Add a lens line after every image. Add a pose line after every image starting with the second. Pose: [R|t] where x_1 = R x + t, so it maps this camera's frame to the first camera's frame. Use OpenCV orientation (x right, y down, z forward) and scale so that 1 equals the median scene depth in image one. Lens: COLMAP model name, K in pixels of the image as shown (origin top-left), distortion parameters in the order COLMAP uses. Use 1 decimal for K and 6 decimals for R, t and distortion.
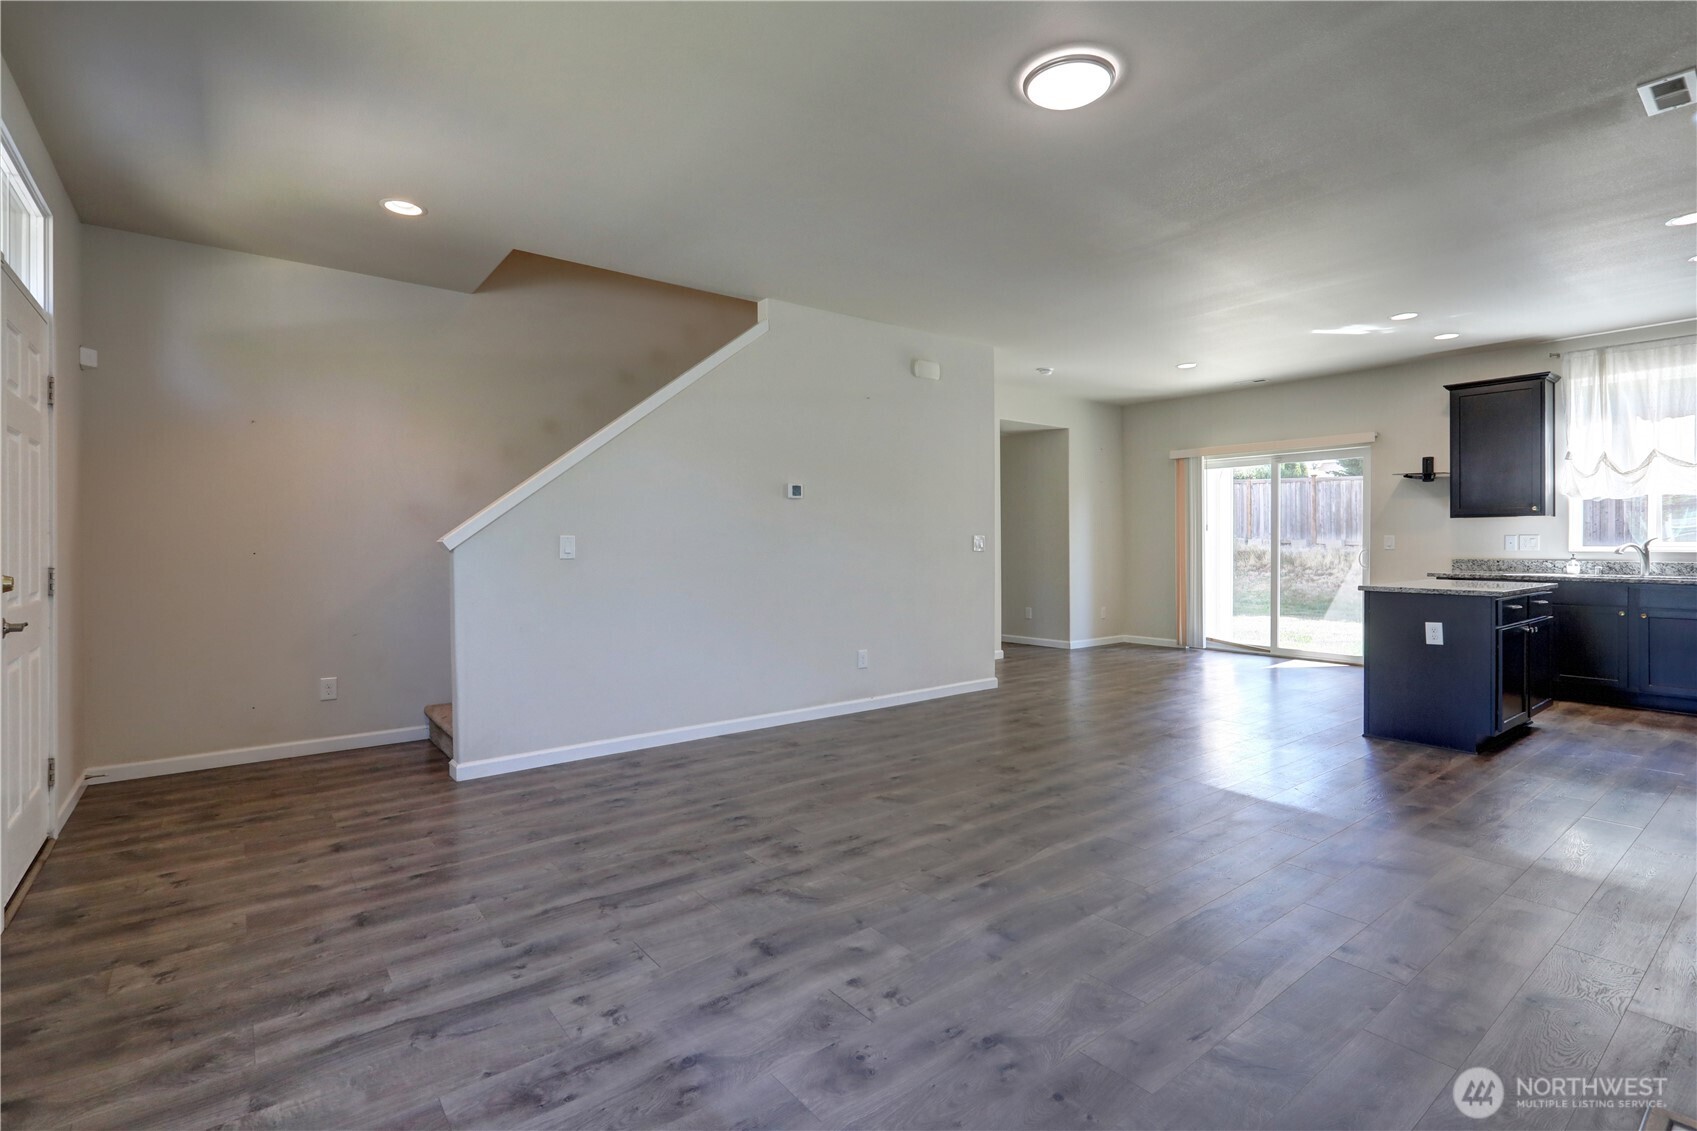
lens RADIAL K [[792.3, 0, 857.4], [0, 792.3, 551.4], [0, 0, 1]] dist [-0.000703, 0.000849]
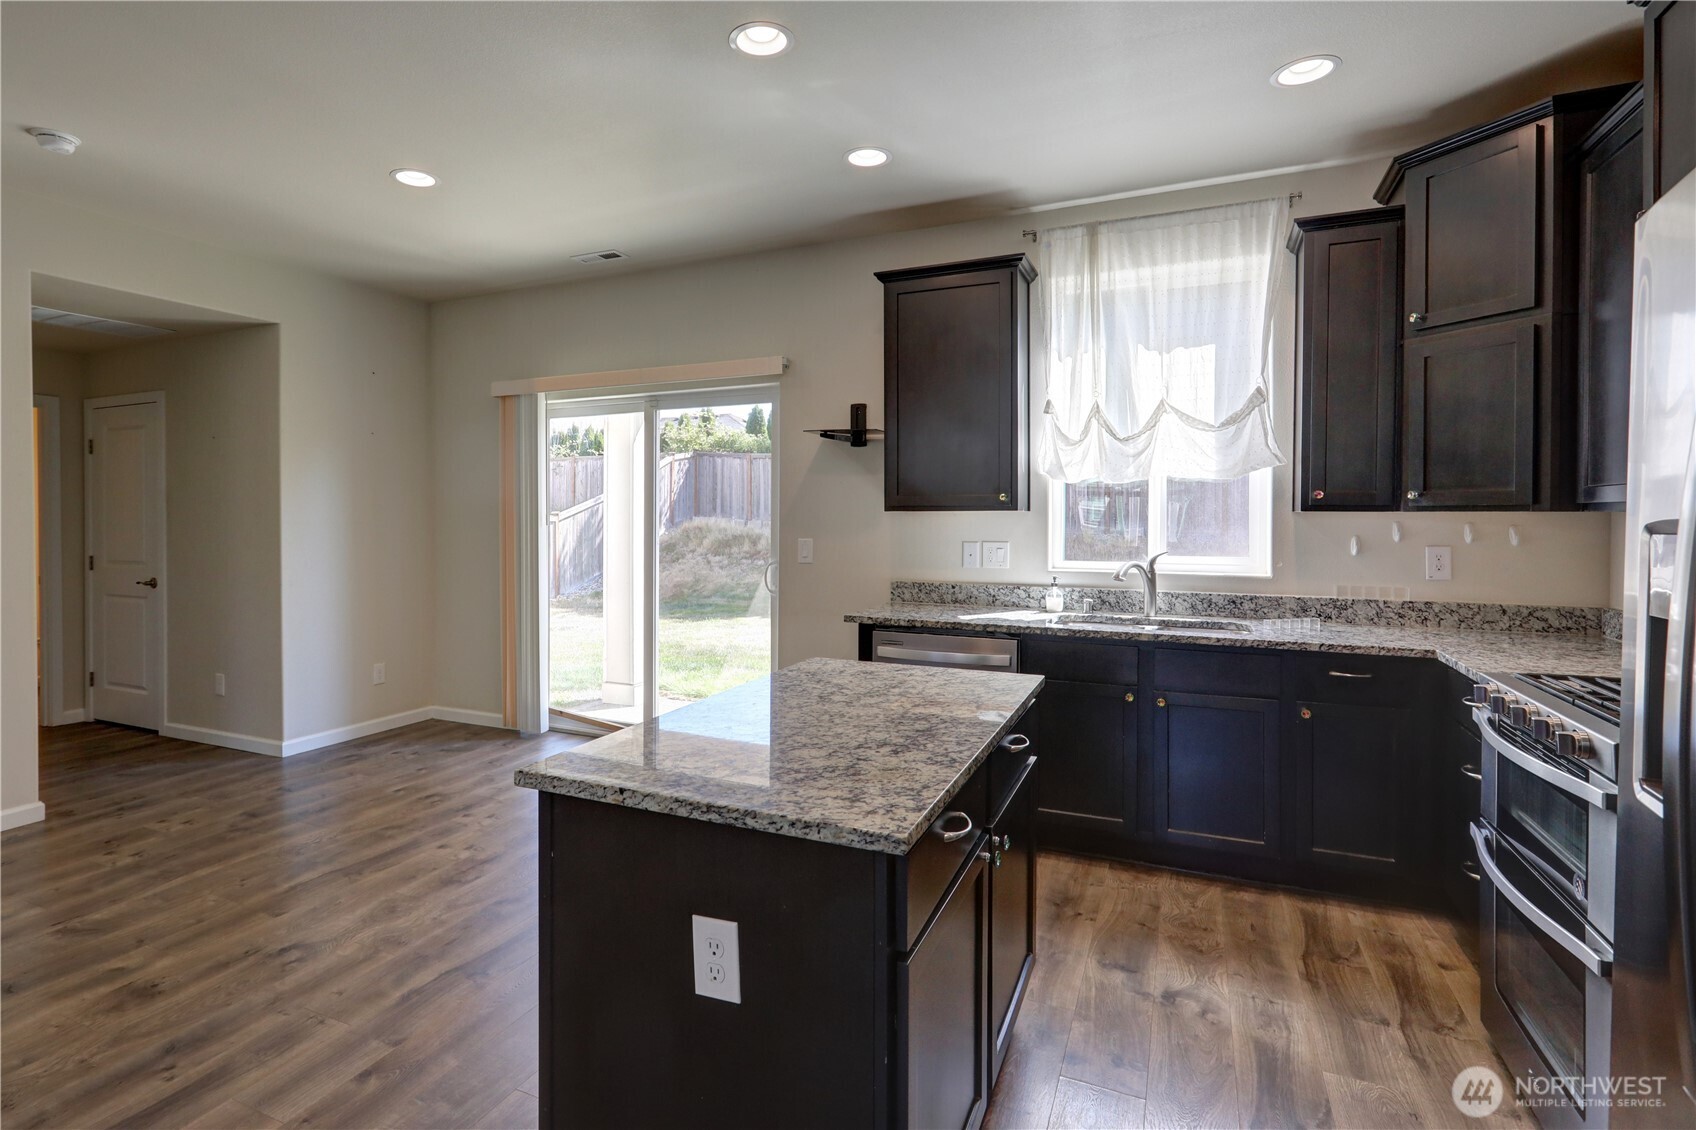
lens RADIAL K [[844.4, 0, 774.6], [0, 844.4, 534.5], [0, 0, 1]] dist [-0.006403, 0.000405]
pose [[0.903049, -0.004943, 0.429510, 0.459942], [0.001249, 0.999960, 0.008882, -0.033991], [-0.429536, -0.007485, 0.903018, 0.538495]]
